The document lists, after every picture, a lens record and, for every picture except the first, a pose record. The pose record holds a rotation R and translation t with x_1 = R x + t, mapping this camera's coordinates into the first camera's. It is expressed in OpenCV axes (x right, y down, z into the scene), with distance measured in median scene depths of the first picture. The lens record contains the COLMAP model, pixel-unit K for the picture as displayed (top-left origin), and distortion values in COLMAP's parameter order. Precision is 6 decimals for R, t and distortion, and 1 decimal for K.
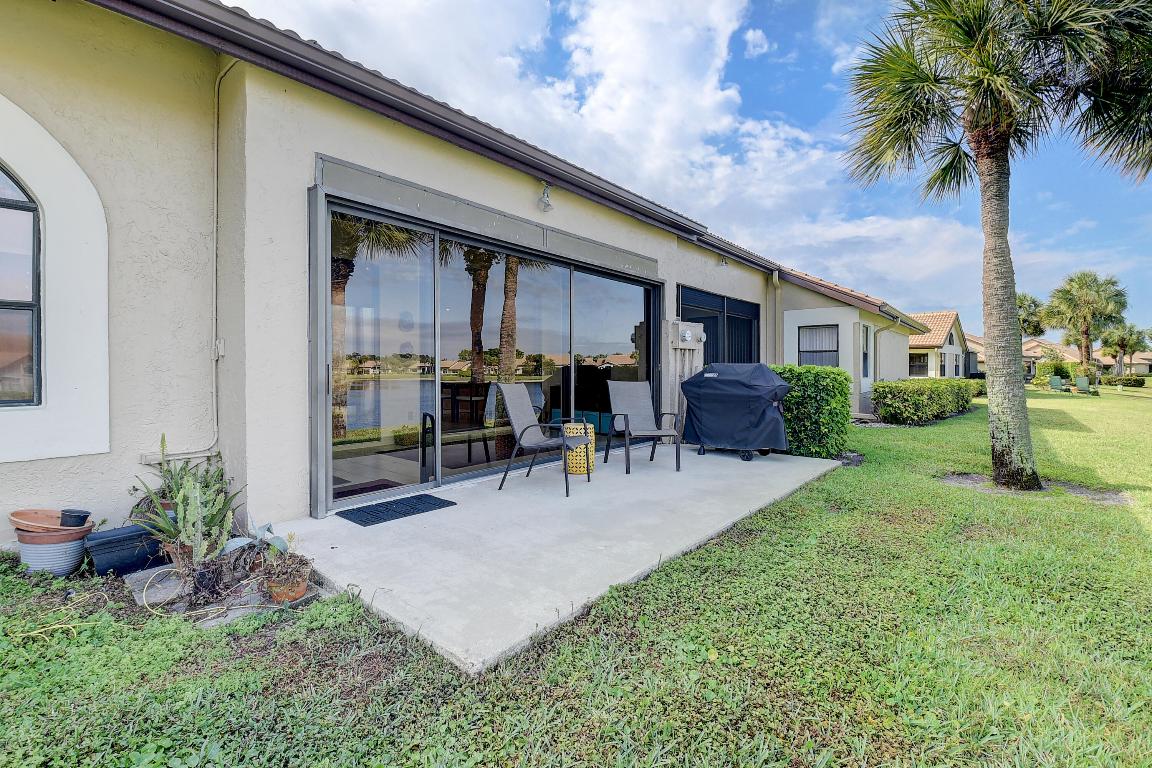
lens RADIAL K [[510.0, 0, 576.5], [0, 510.0, 376.4], [0, 0, 1]] dist [0.006556, -0.018646]
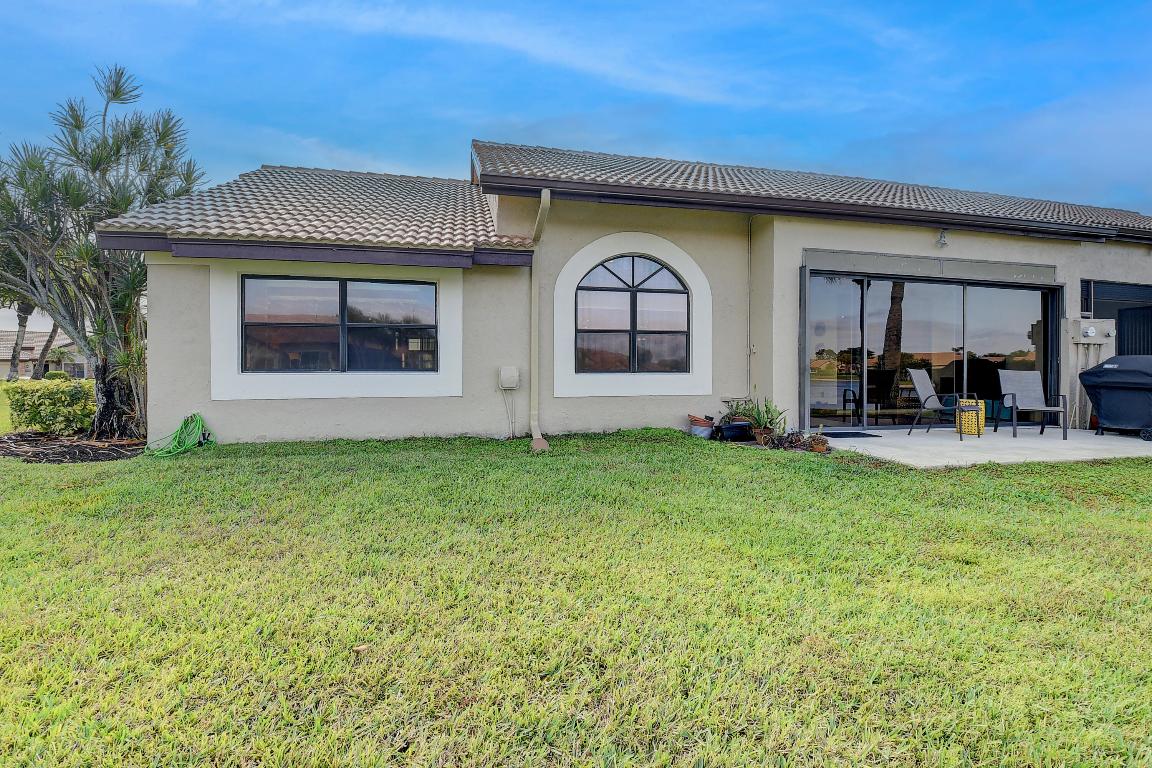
lens RADIAL K [[510.0, 0, 570.5], [0, 510.0, 371.4], [0, 0, 1]] dist [0.006556, -0.018646]
pose [[0.788195, 0.012229, -0.615304, -0.002275], [-0.015306, 0.999883, 0.000266, 0.028559], [0.615236, 0.009208, 0.788290, -0.669324]]
